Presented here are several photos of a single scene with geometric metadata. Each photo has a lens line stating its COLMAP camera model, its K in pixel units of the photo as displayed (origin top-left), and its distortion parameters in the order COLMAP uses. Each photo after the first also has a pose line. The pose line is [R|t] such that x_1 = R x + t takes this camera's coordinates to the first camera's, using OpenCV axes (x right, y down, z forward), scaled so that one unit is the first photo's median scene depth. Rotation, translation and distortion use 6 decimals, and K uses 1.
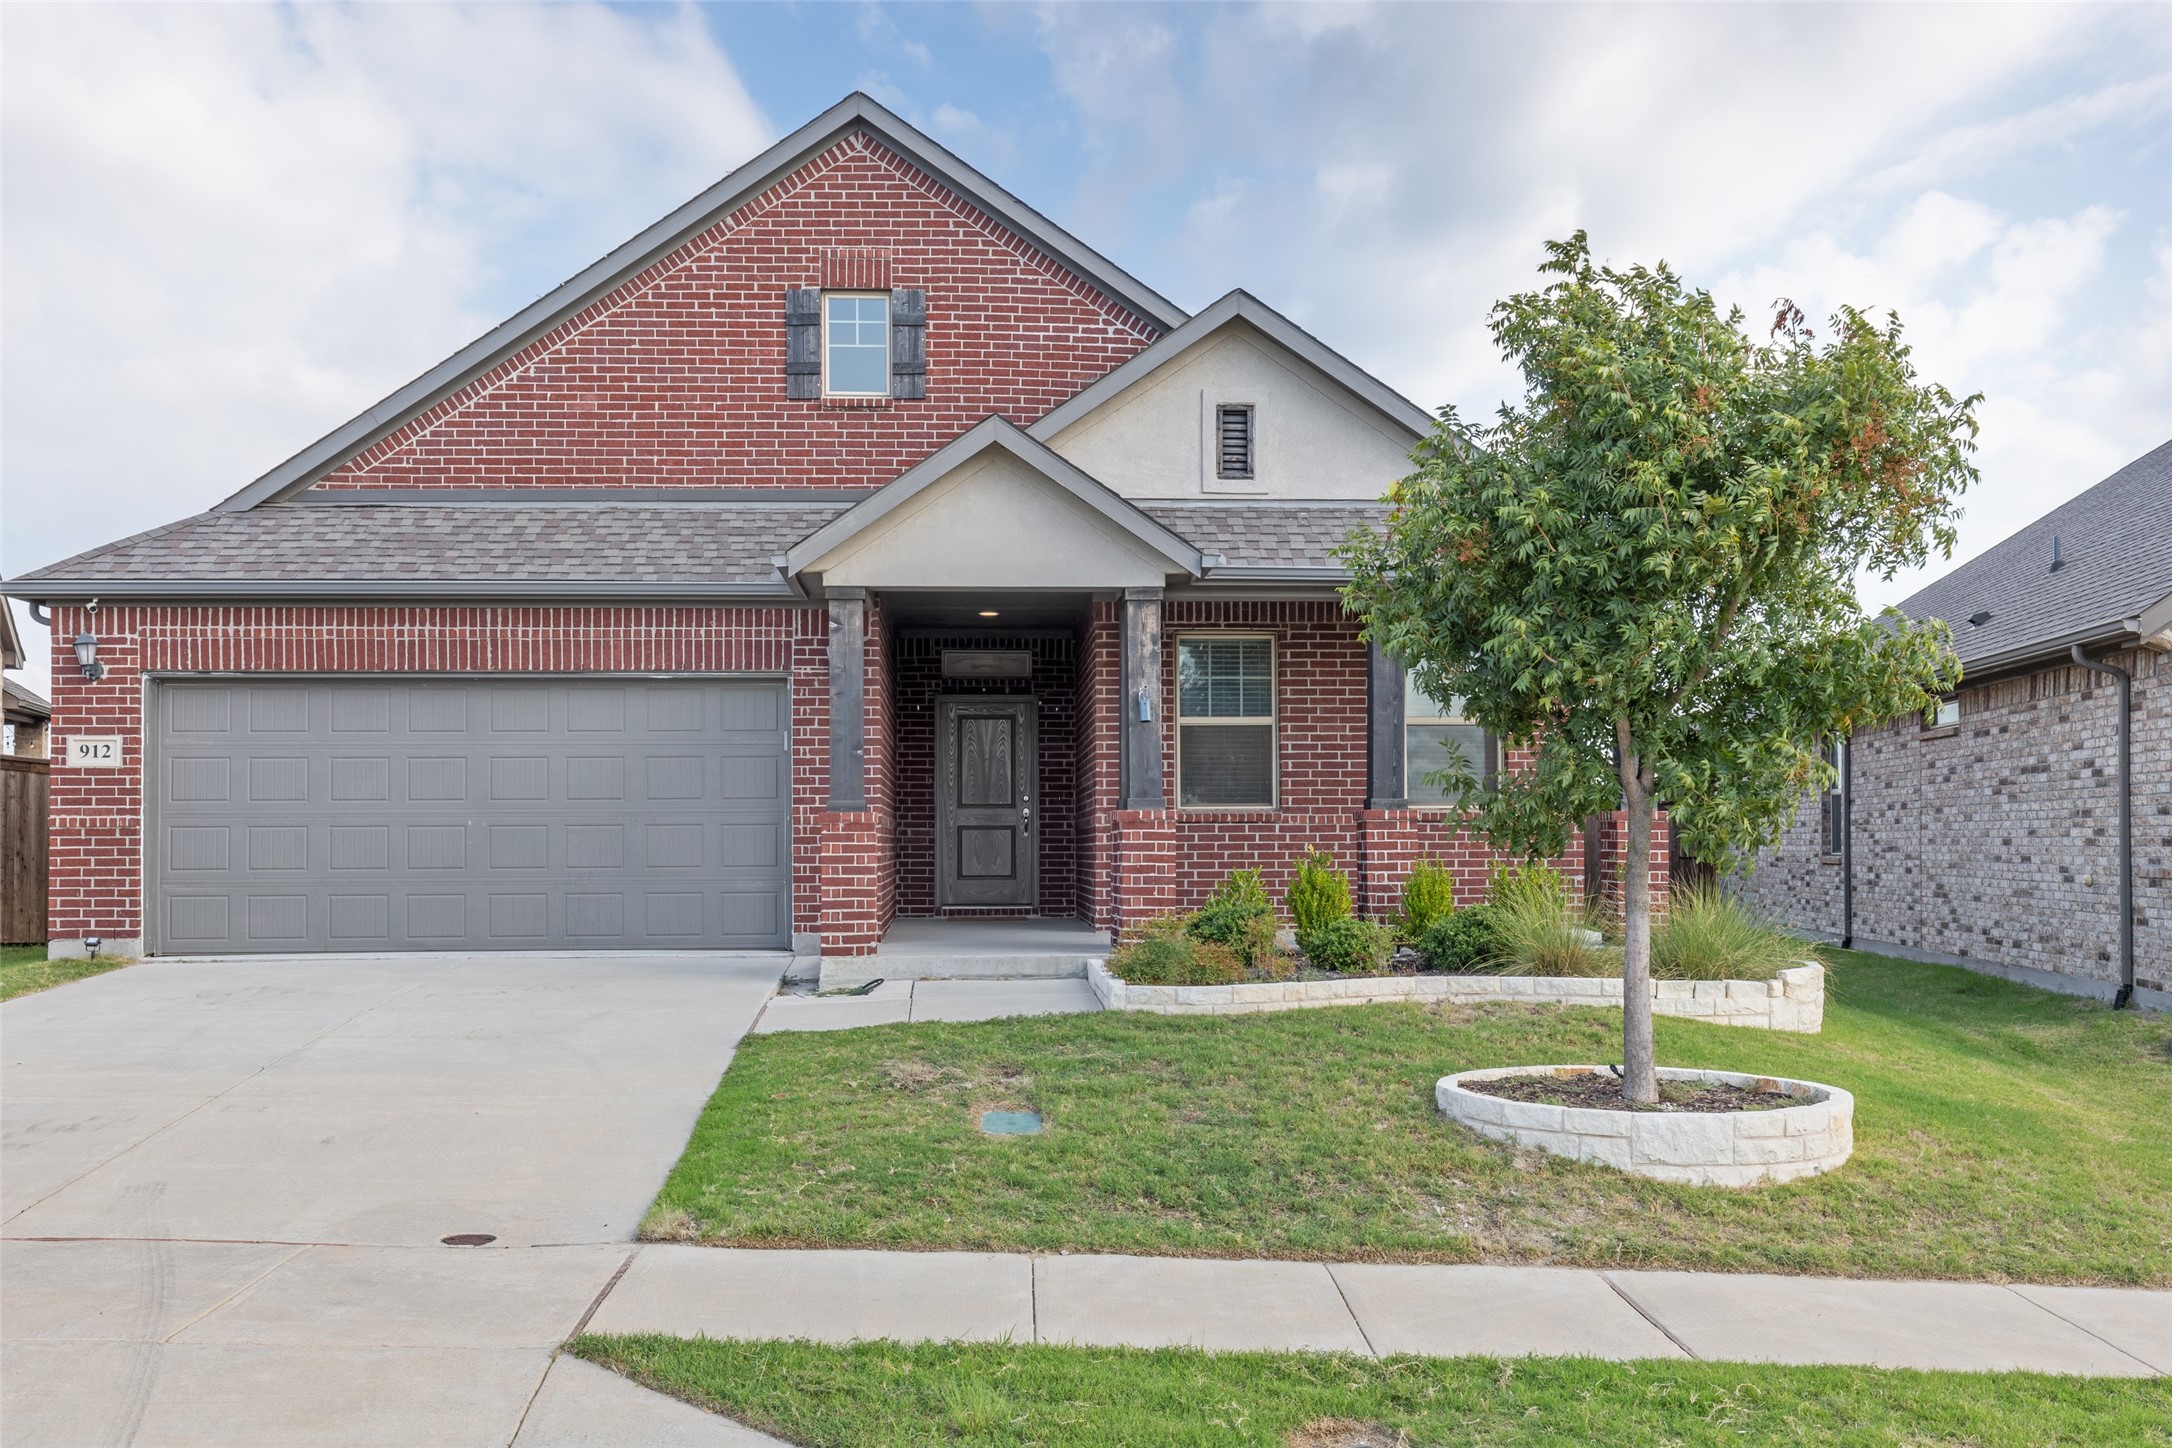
lens RADIAL K [[2078.4, 0, 1086.0], [0, 2078.4, 724.0], [0, 0, 1]] dist [0.016727, 0.005361]
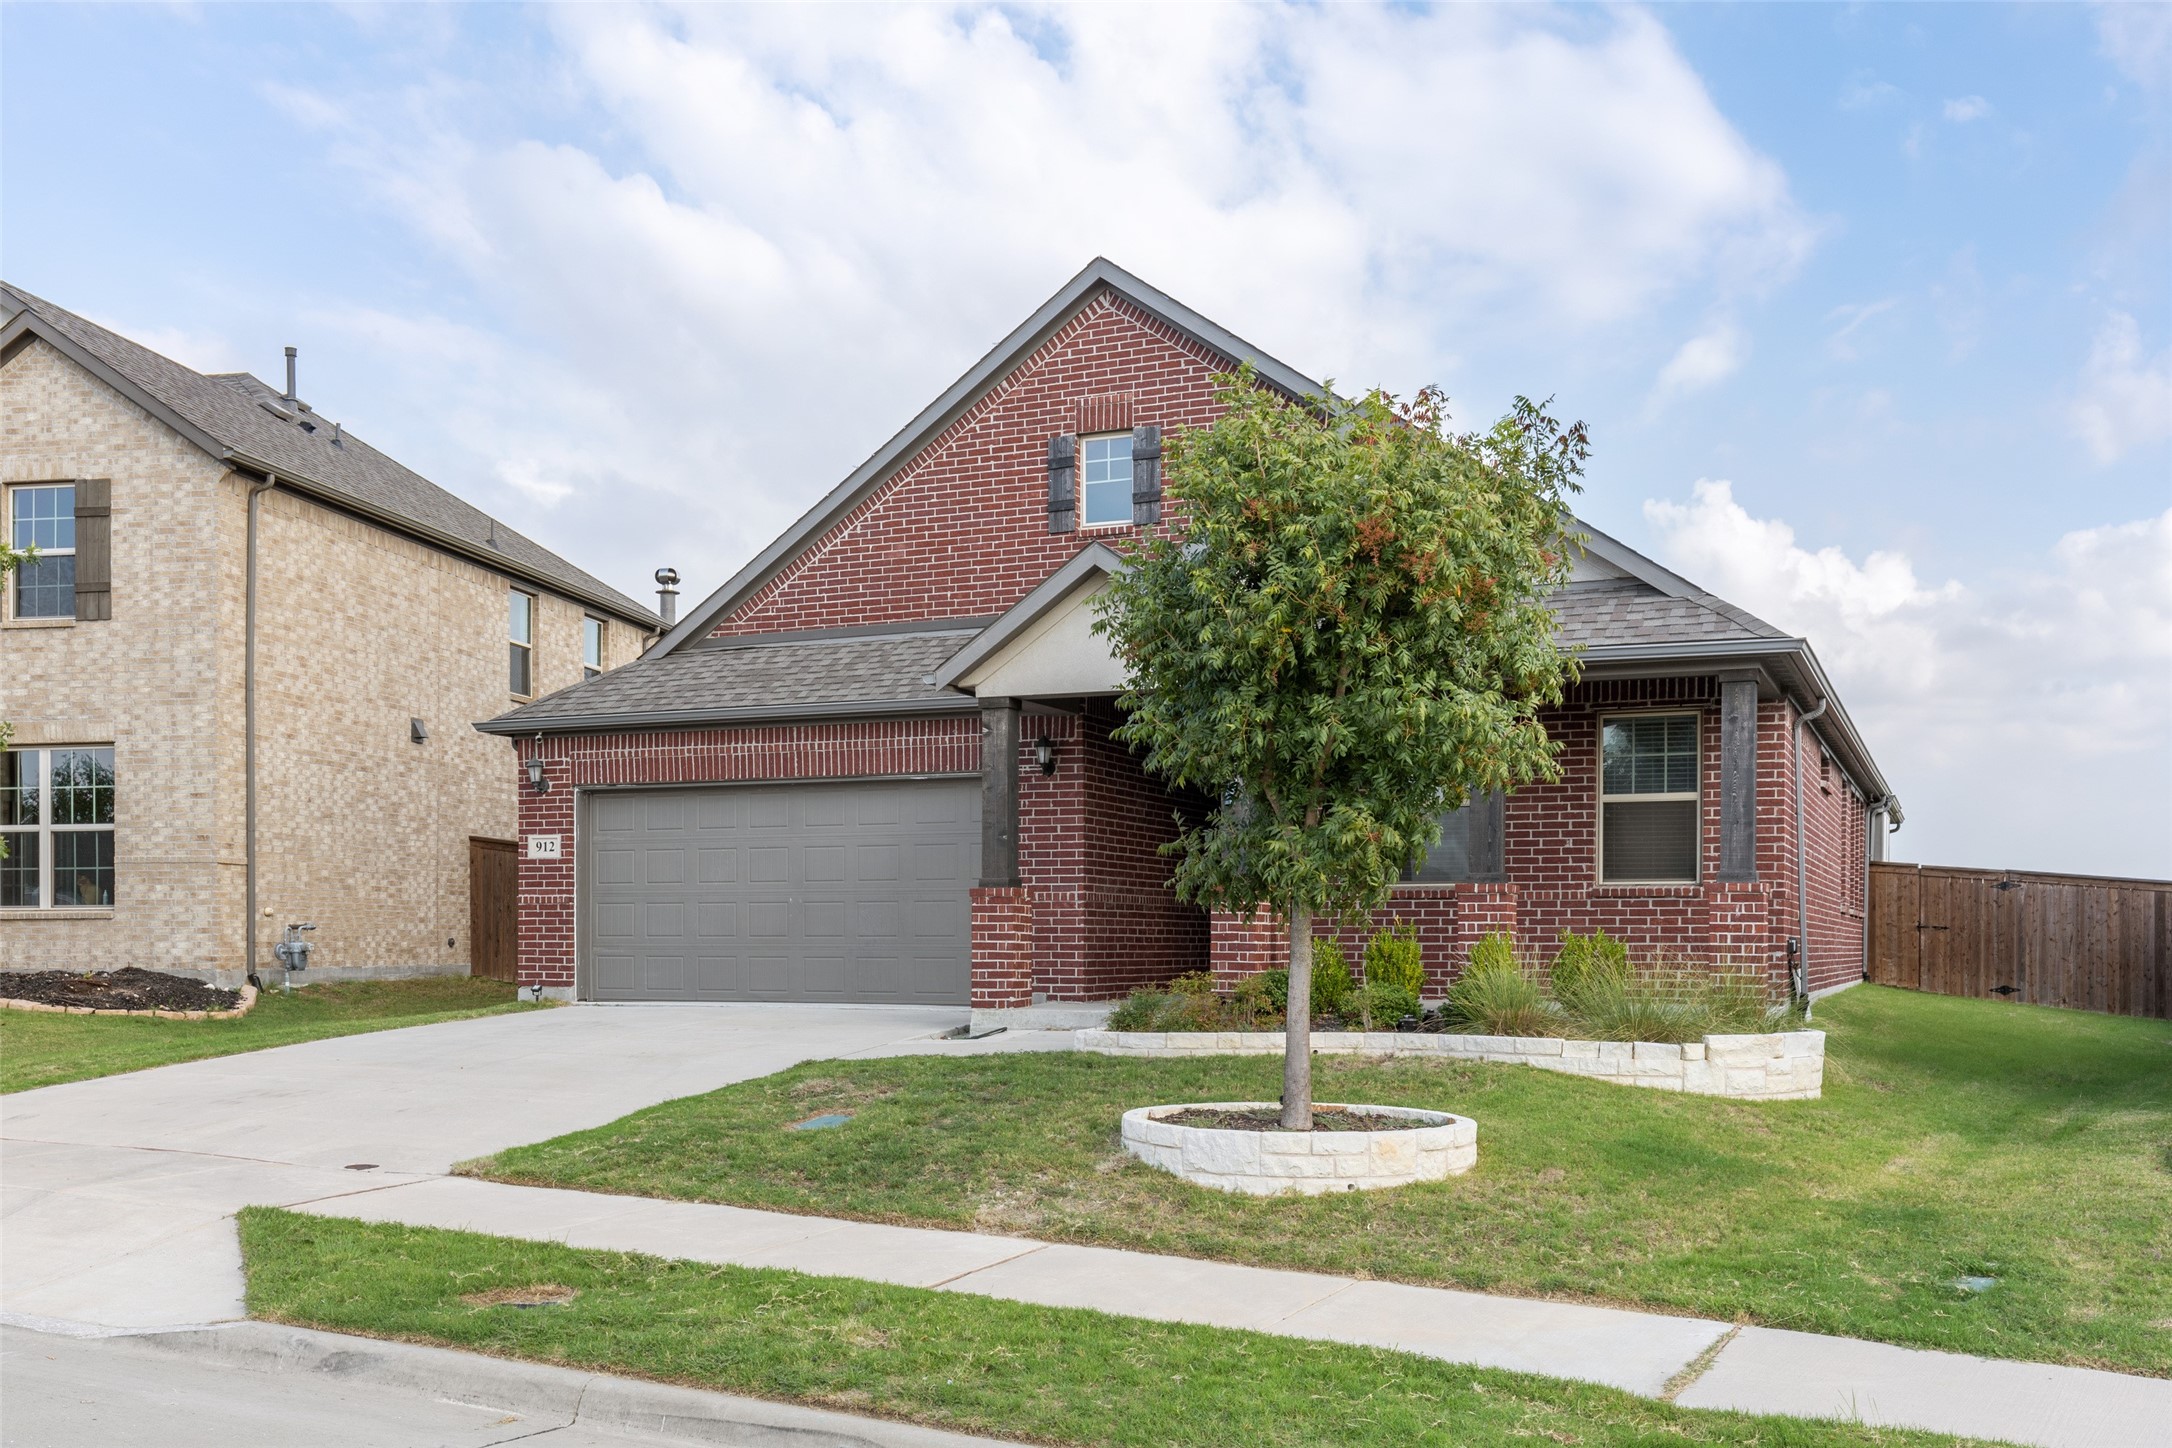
lens RADIAL K [[2150.6, 0, 1086.5], [0, 2150.6, 882.4], [0, 0, 1]] dist [0.019471, 0.004390]
pose [[0.884895, -0.007379, -0.465732, 0.434088], [0.020045, 0.999552, 0.022248, 0.011242], [0.465359, -0.029023, 0.884646, -0.053385]]
